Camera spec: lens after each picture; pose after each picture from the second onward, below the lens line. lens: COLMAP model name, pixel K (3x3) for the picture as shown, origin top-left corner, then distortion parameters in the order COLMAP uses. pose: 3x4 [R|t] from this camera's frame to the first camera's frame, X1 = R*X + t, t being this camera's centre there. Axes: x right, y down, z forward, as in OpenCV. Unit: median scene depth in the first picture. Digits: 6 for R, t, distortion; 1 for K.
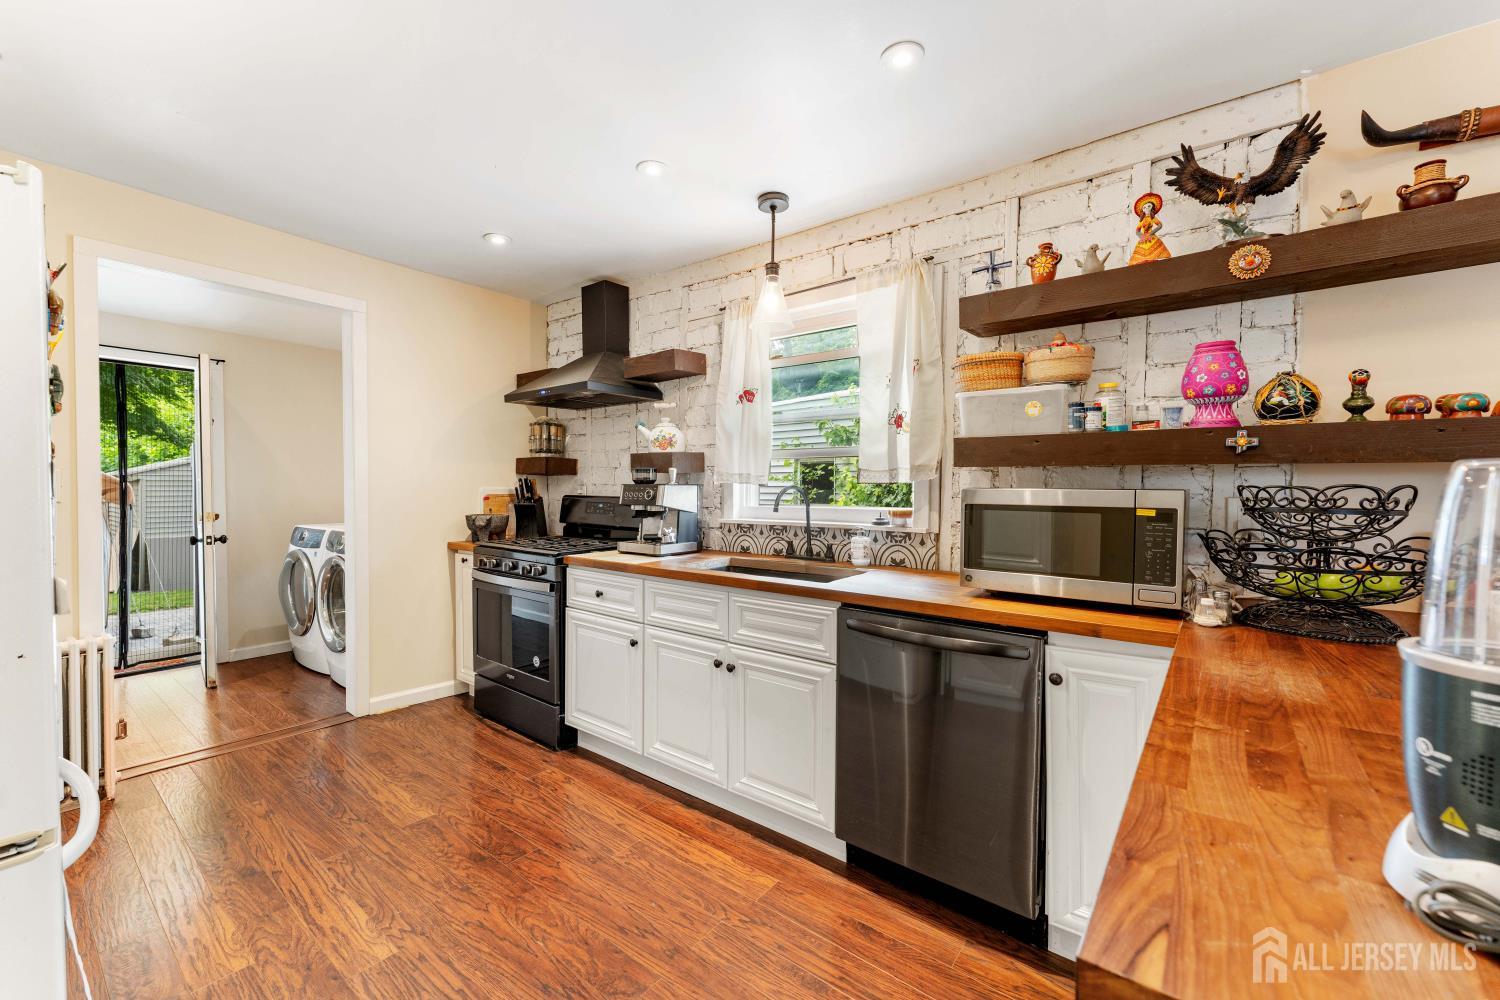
lens RADIAL K [[604.3, 0, 750.0], [0, 604.3, 500.0], [0, 0, 1]] dist [-0.000317, -0.000075]
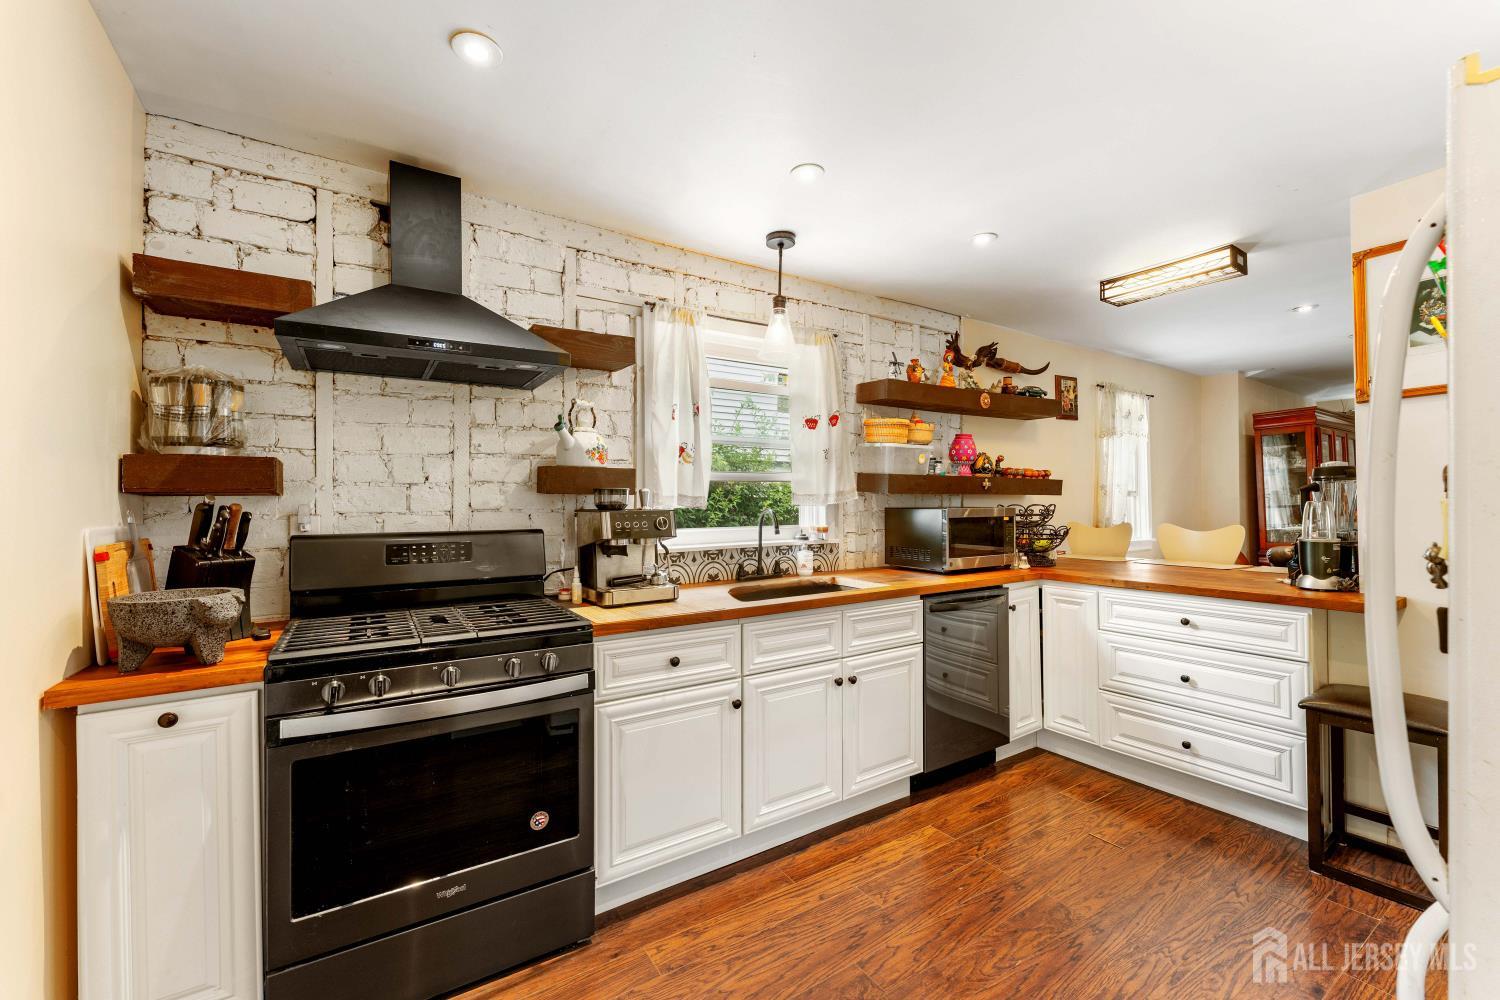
lens RADIAL K [[604.3, 0, 750.0], [0, 604.3, 500.0], [0, 0, 1]] dist [-0.000317, -0.000075]
pose [[0.330344, -0.004669, 0.943849, -0.998319], [0.029945, 0.999536, -0.005537, -0.036167], [-0.943385, 0.030093, 0.330331, 0.733596]]
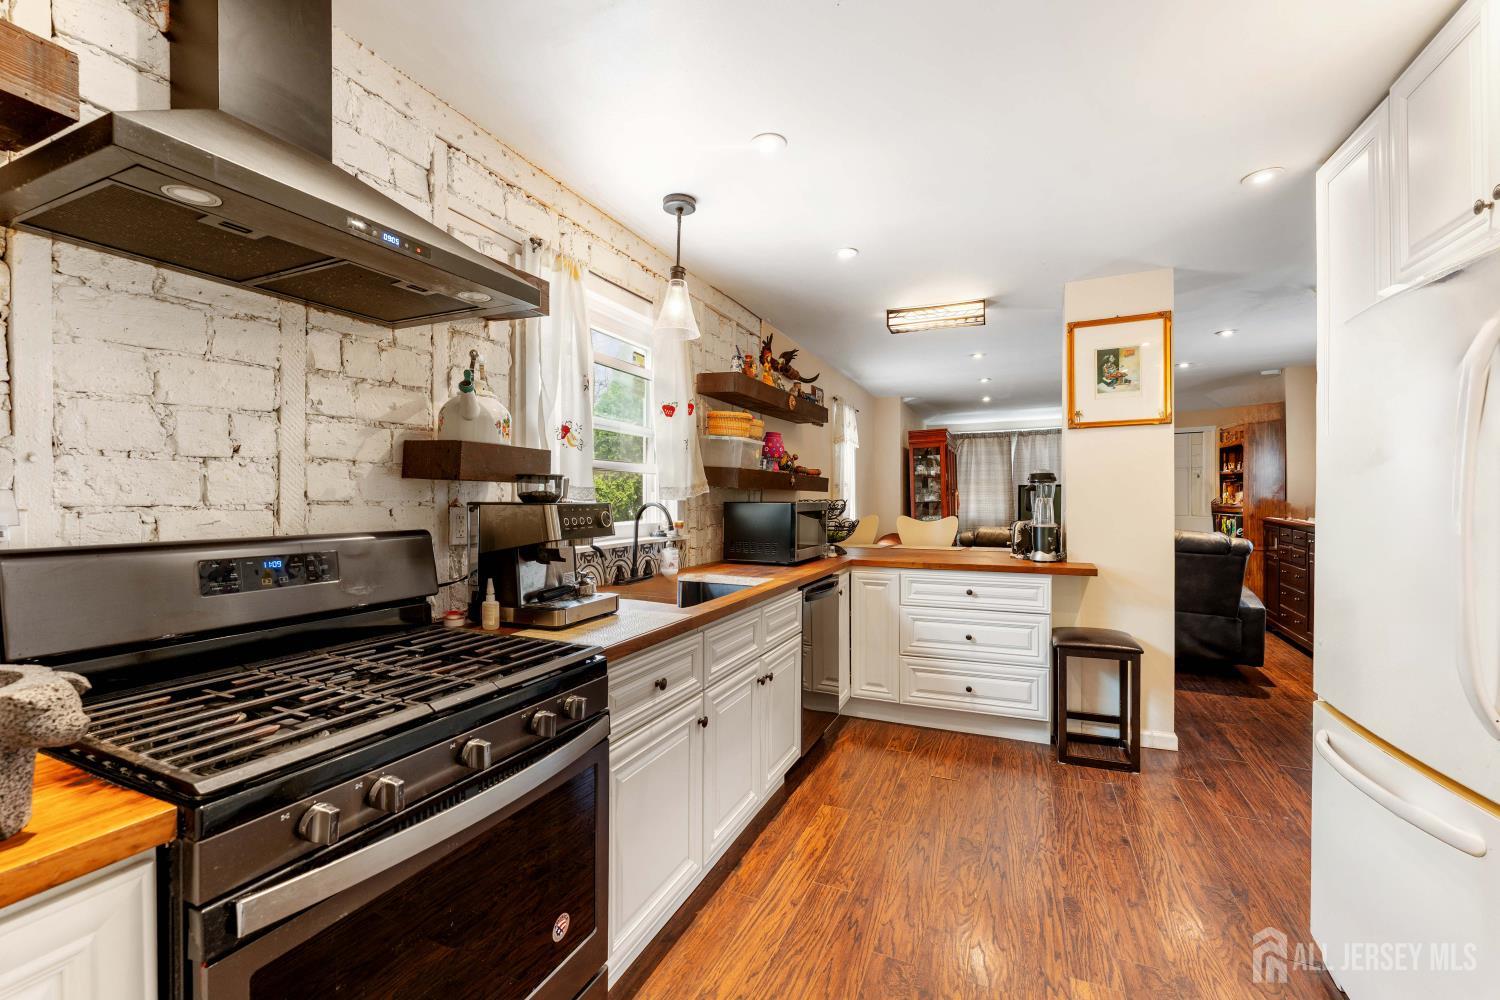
lens RADIAL K [[614.4, 0, 746.1], [0, 614.4, 504.4], [0, 0, 1]] dist [-0.000812, -0.000148]
pose [[-0.234097, -0.016905, 0.972066, -0.954696], [0.019991, 0.999554, 0.022197, -0.041279], [-0.972008, 0.024629, -0.233655, 1.162756]]
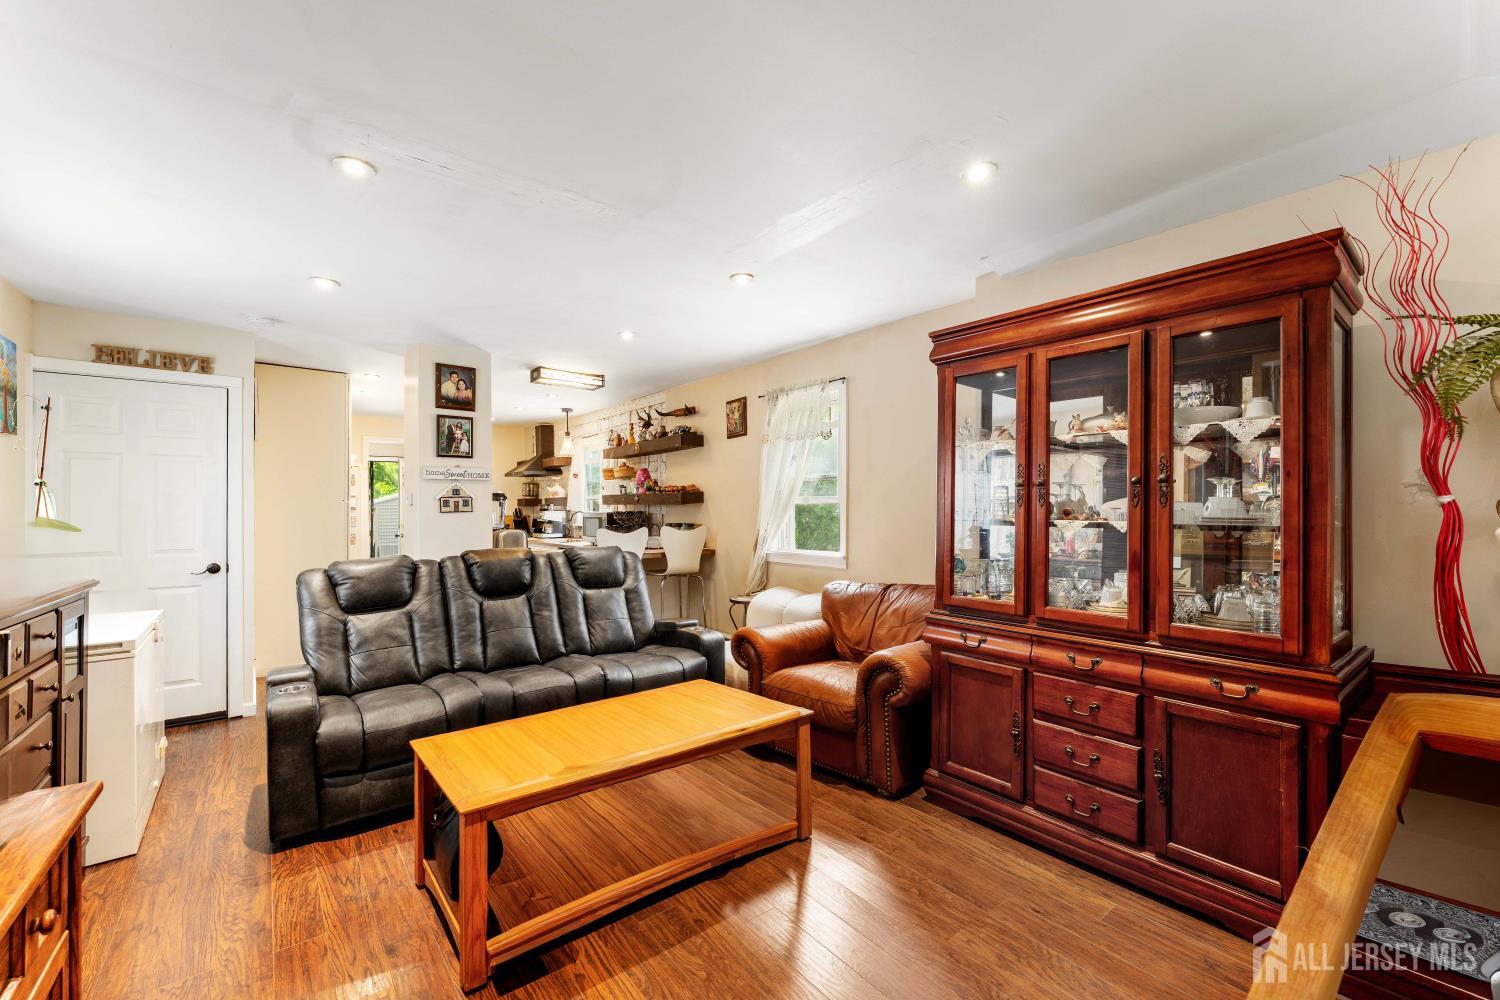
lens RADIAL K [[614.4, 0, 746.1], [0, 614.4, 504.4], [0, 0, 1]] dist [-0.000812, -0.000148]
pose [[0.970067, -0.010235, -0.242620, 1.530036], [0.003791, 0.999628, -0.027009, 0.025321], [0.242806, 0.025281, 0.969745, -1.553557]]
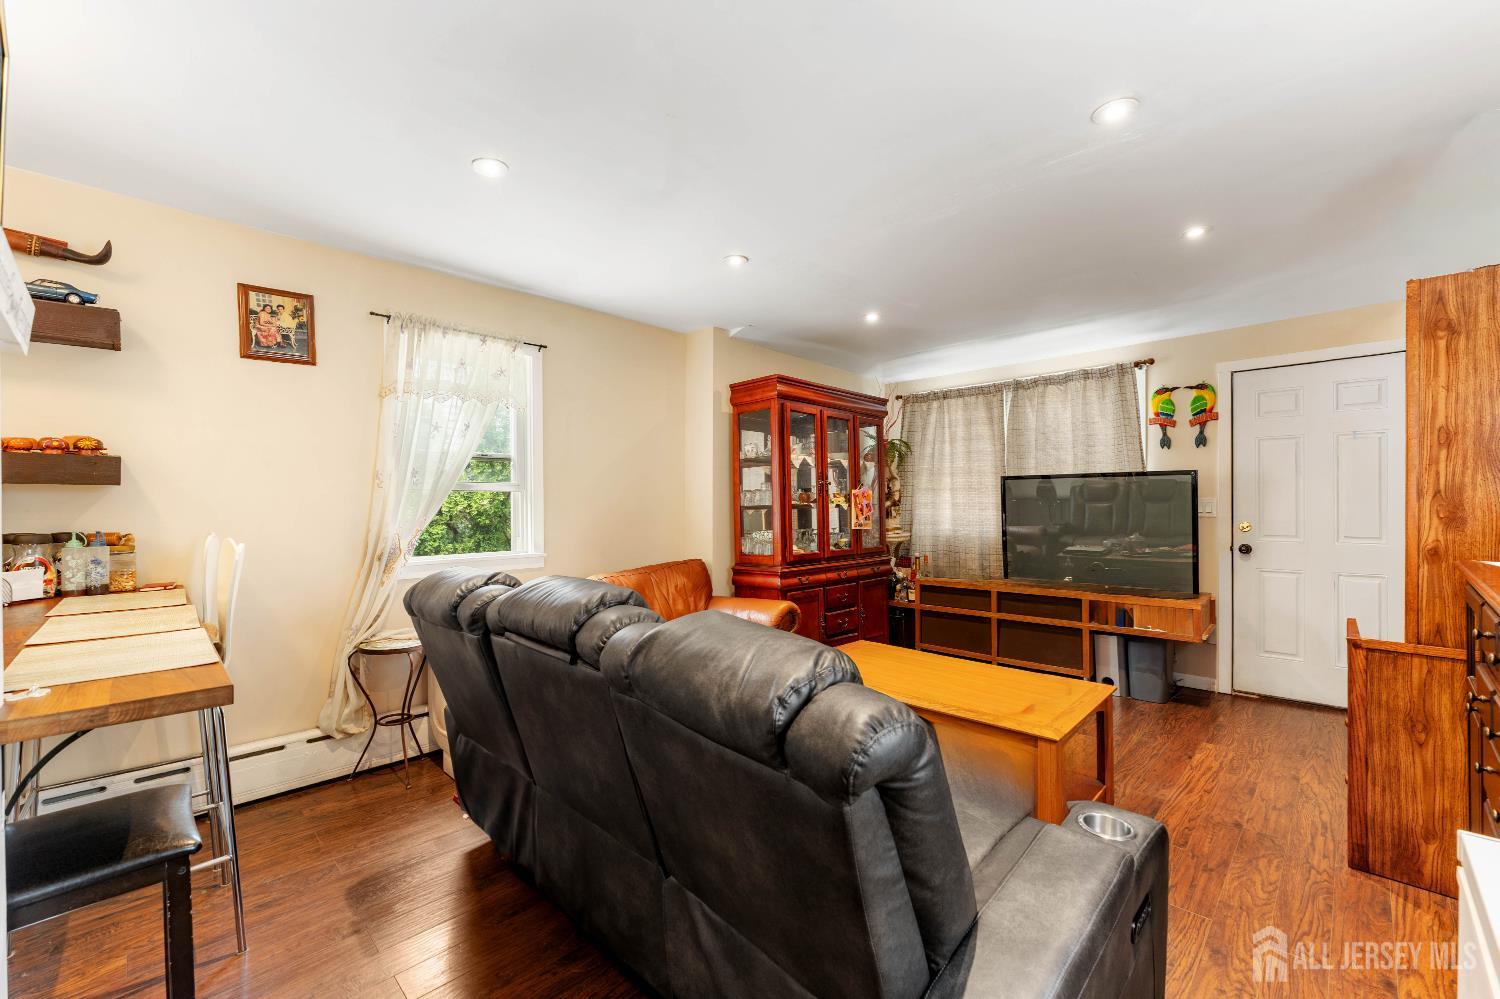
lens RADIAL K [[604.3, 0, 750.0], [0, 604.3, 499.5], [0, 0, 1]] dist [-0.000317, -0.000075]
pose [[0.124500, -0.001718, 0.992218, 0.040486], [0.025335, 0.999678, -0.001448, 0.012069], [-0.991896, 0.025318, 0.124503, -0.525769]]
